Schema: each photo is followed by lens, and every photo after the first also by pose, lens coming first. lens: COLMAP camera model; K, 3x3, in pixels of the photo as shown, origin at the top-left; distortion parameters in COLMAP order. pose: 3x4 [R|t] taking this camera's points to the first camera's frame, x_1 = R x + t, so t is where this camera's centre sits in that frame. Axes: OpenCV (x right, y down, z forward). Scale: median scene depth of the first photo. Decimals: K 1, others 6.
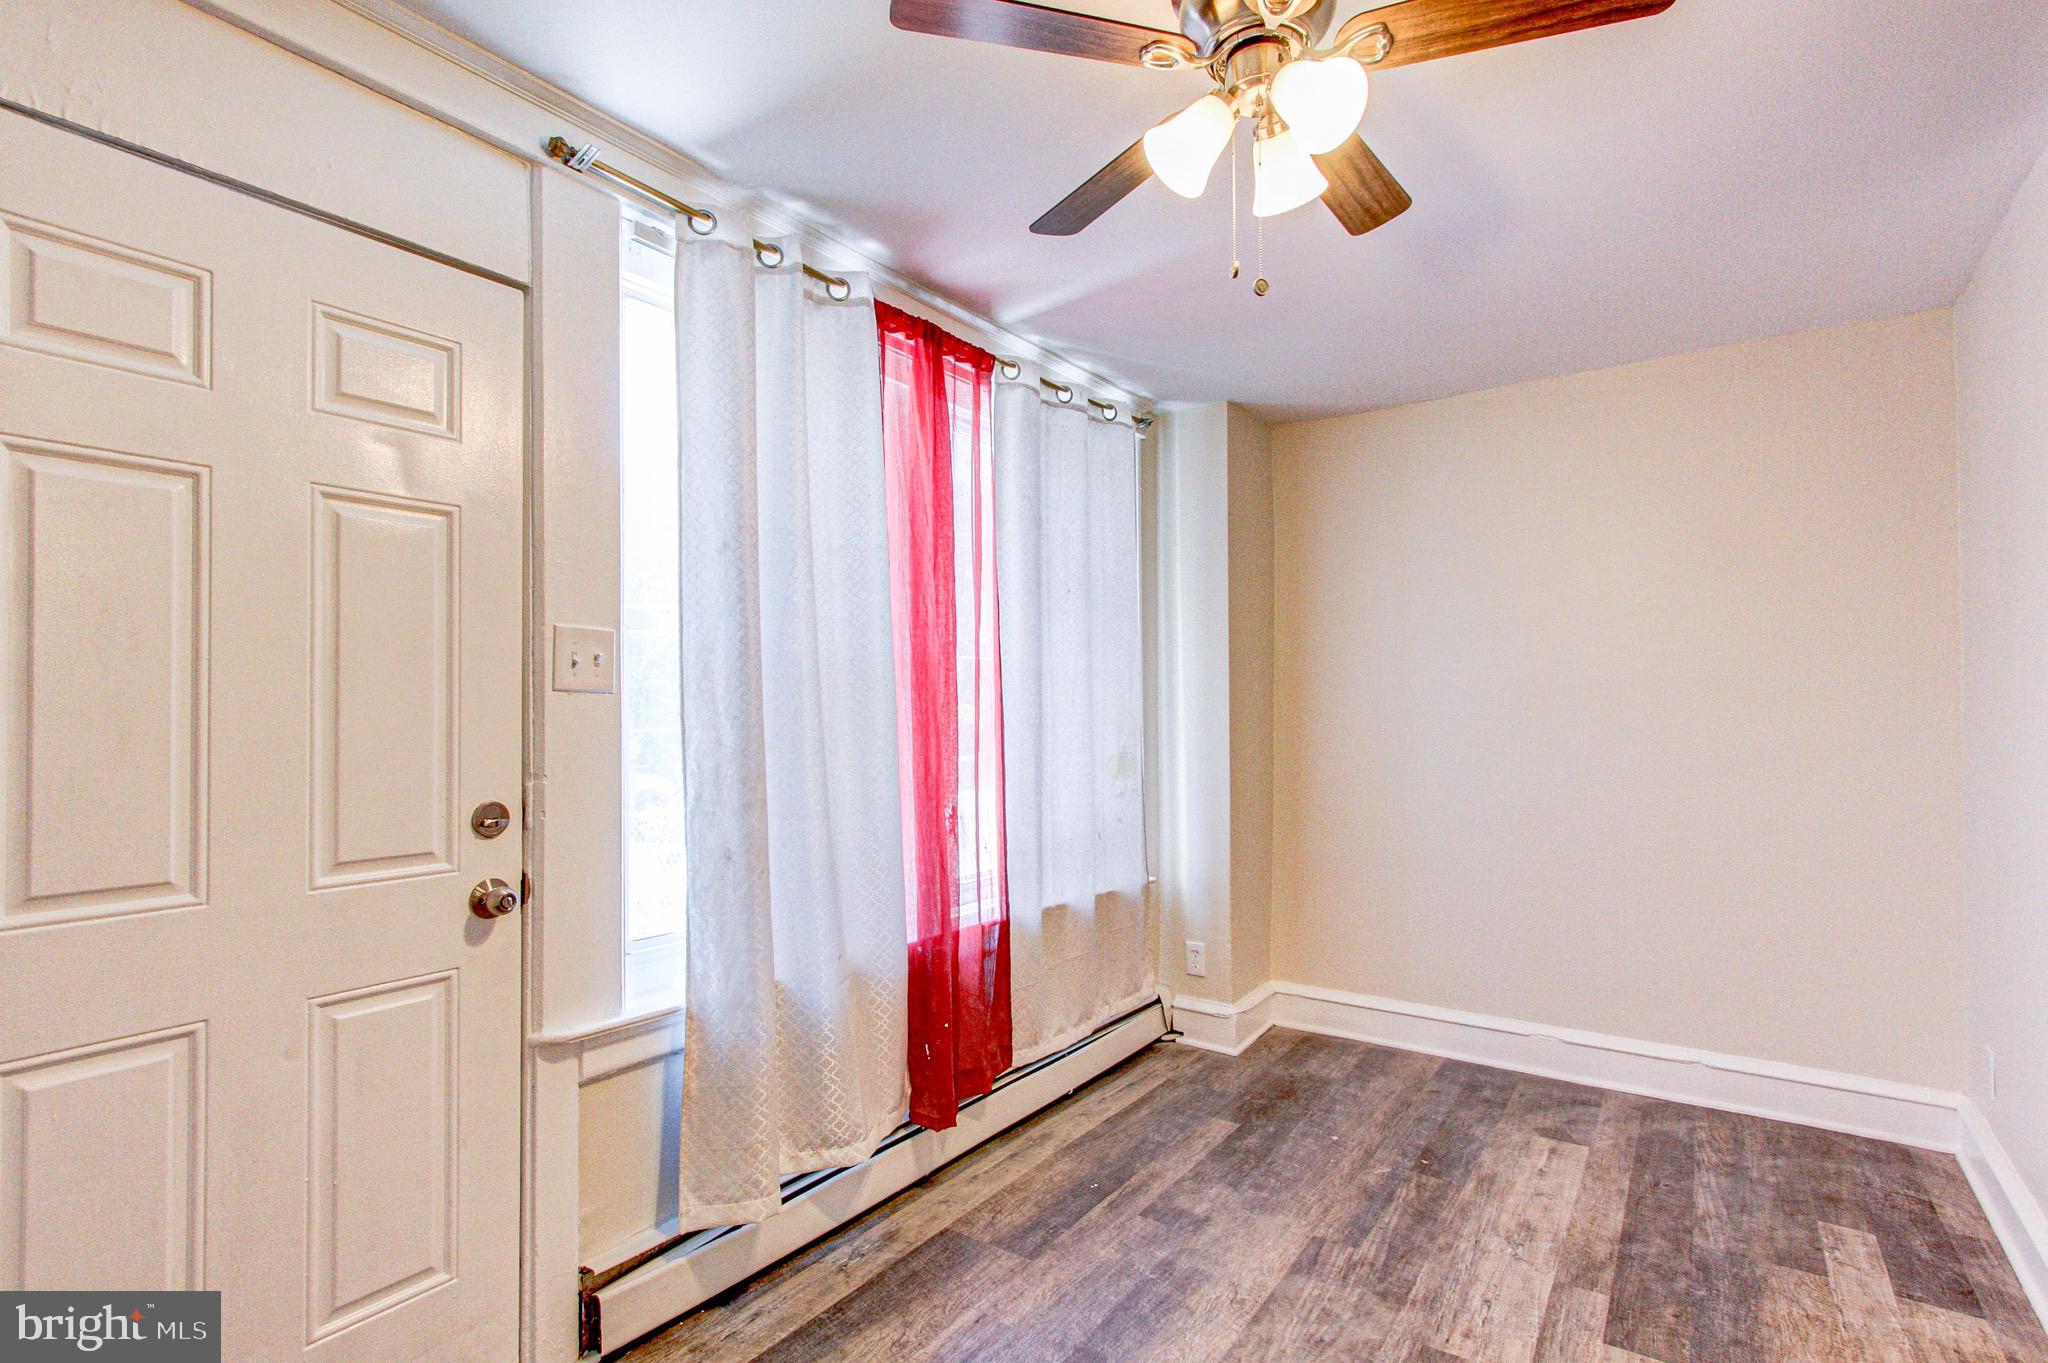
lens RADIAL K [[989.4, 0, 1028.4], [0, 989.4, 695.7], [0, 0, 1]] dist [0.000074, 0.001496]
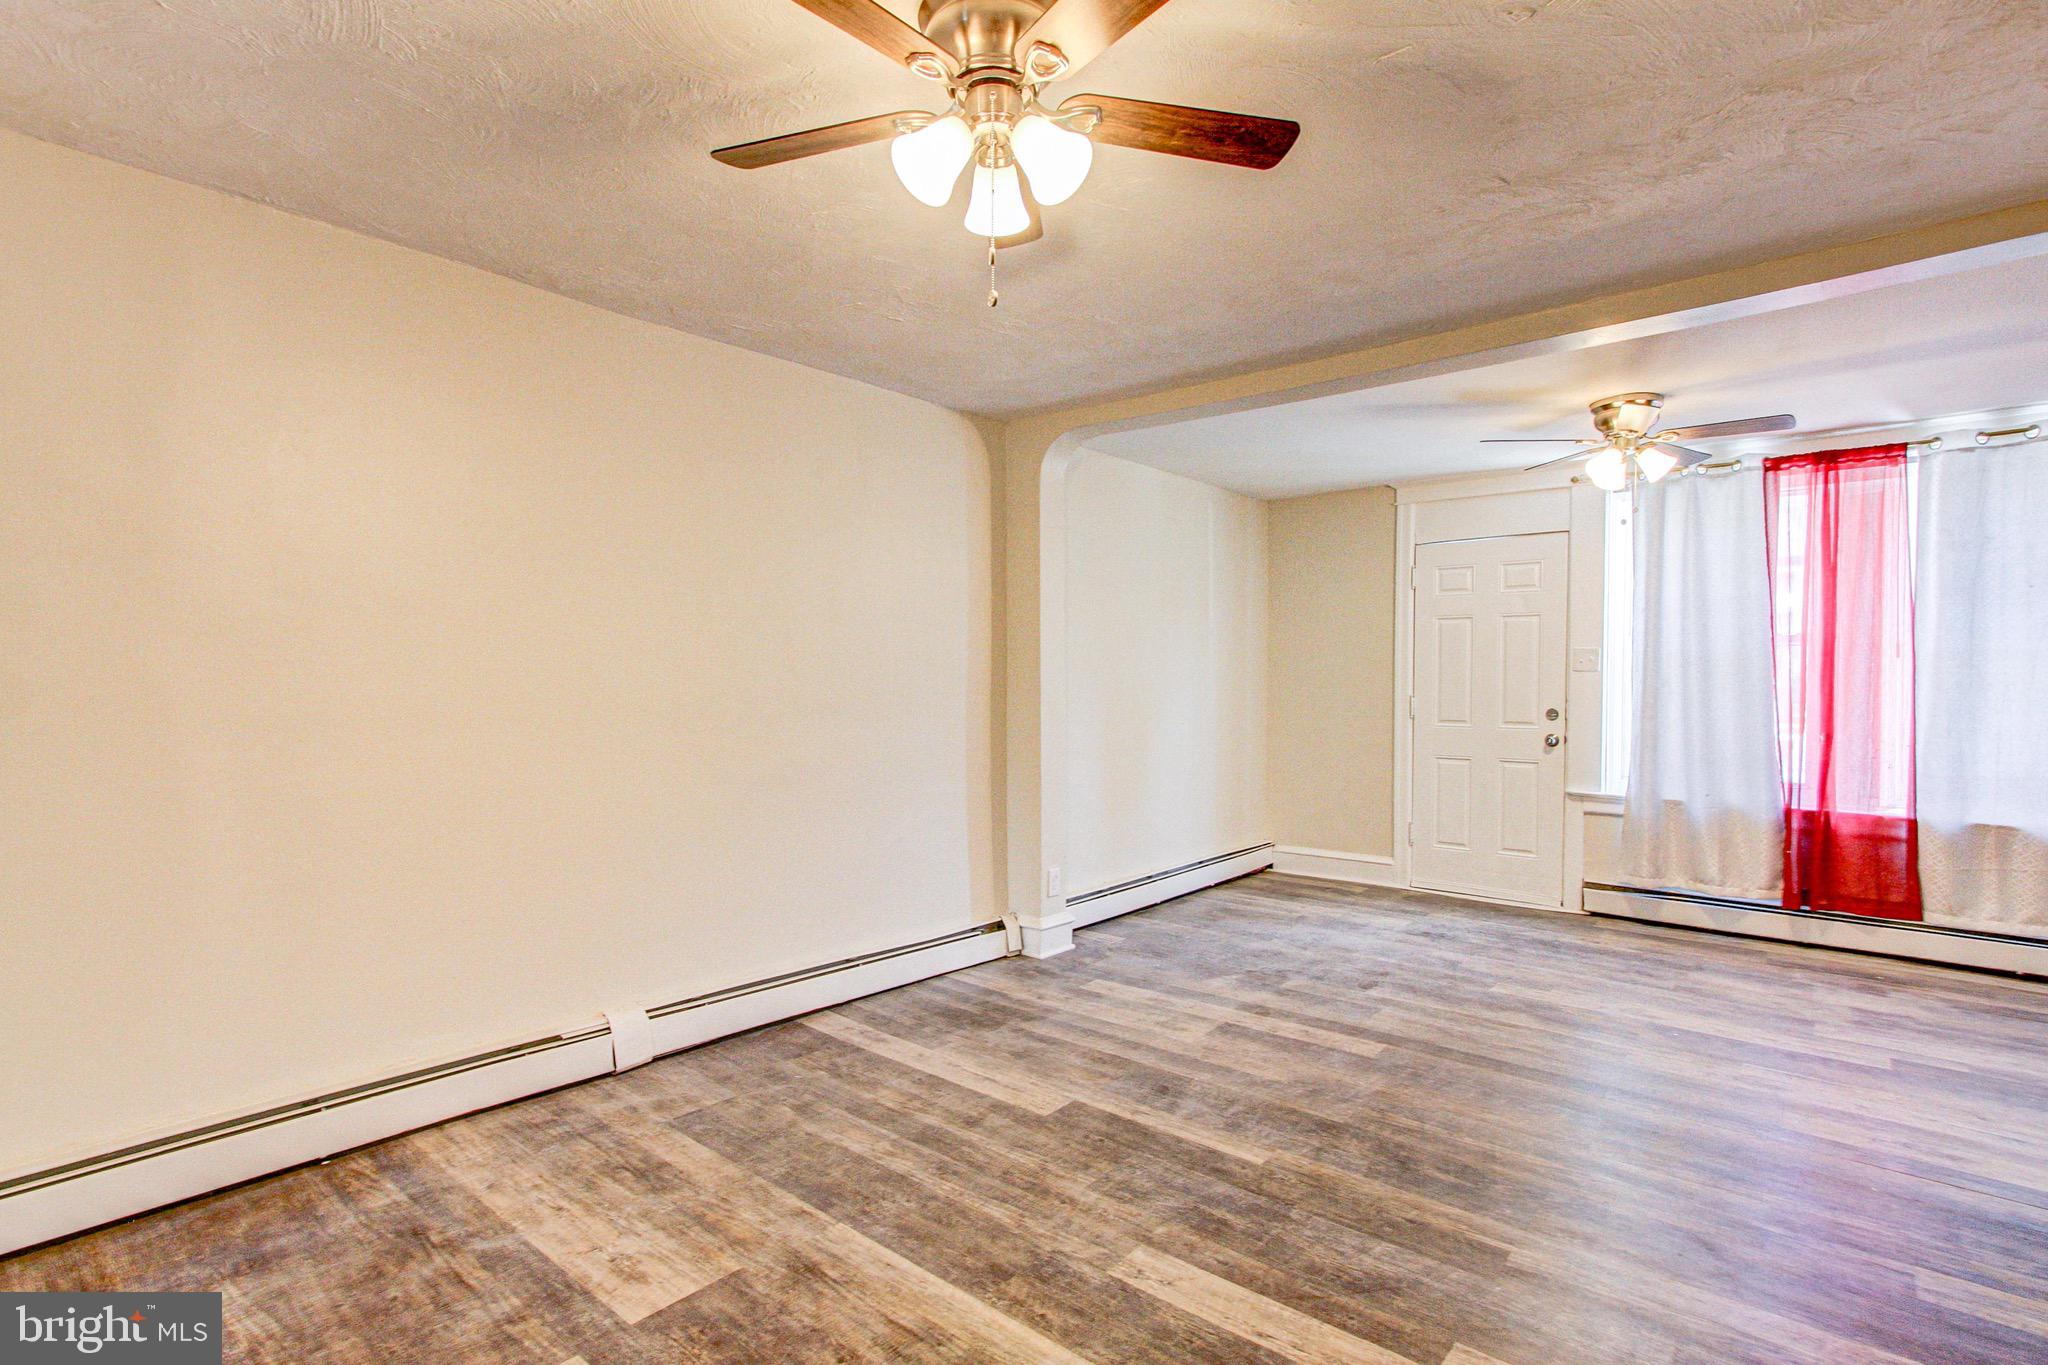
lens RADIAL K [[989.4, 0, 1028.4], [0, 989.4, 696.7], [0, 0, 1]] dist [0.000074, 0.001496]
pose [[-0.086986, 0.020906, -0.995990, 1.868663], [0.011205, 0.999737, 0.020006, -0.004892], [0.996147, -0.009420, -0.087197, -0.235440]]
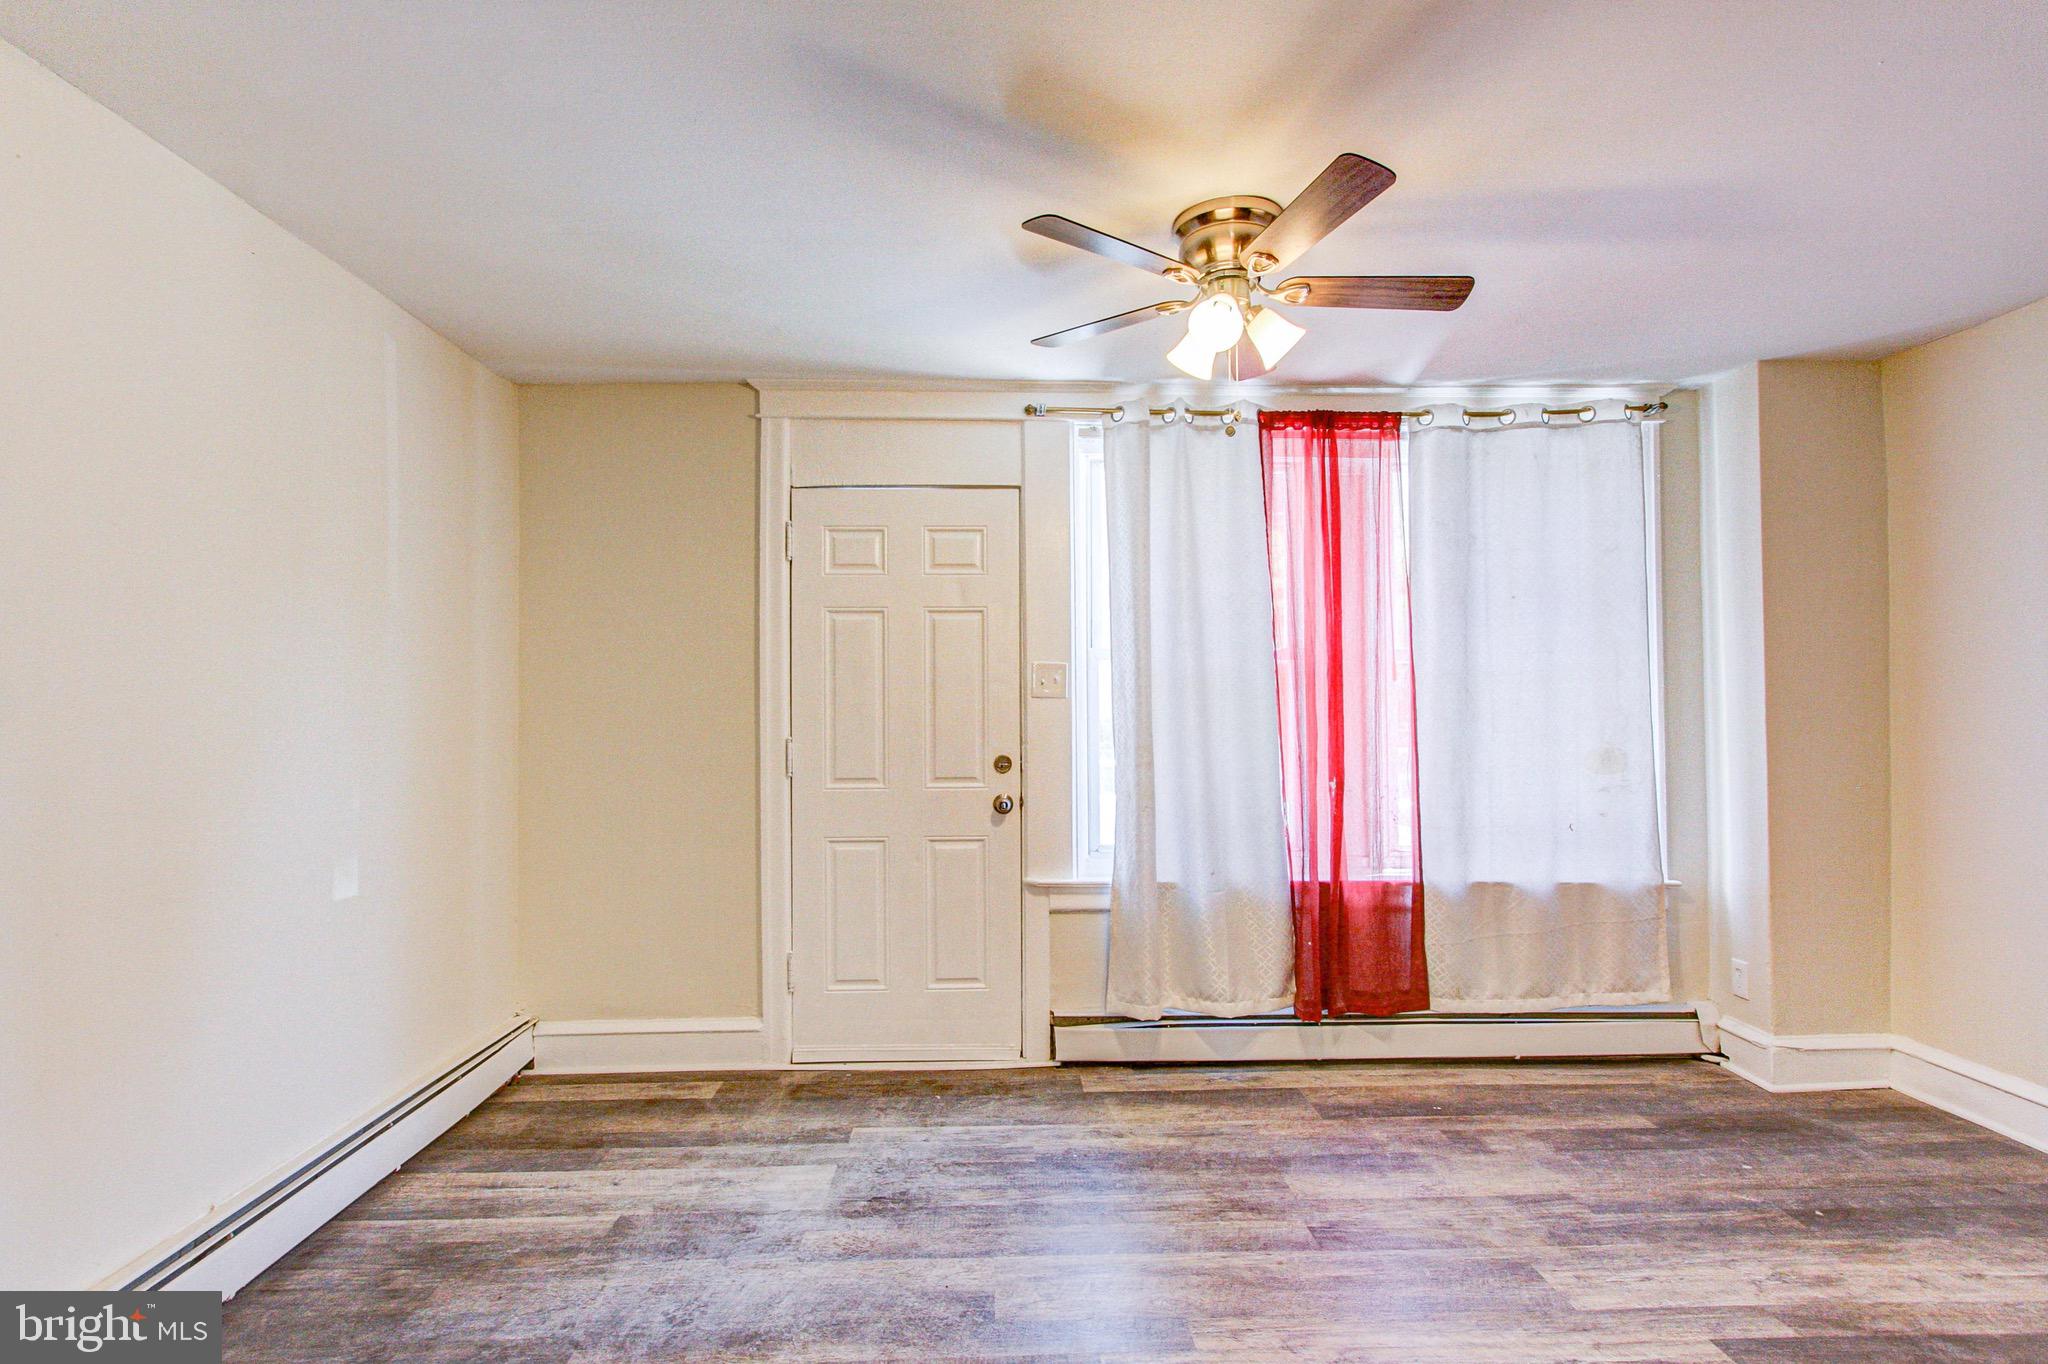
lens RADIAL K [[997.2, 0, 1028.2], [0, 997.2, 698.4], [0, 0, 1]] dist [0.000426, 0.000821]
pose [[0.603050, -0.012859, -0.797600, 0.772498], [0.014709, 0.999879, -0.005000, 0.003842], [0.797568, -0.008717, 0.603166, -0.113115]]
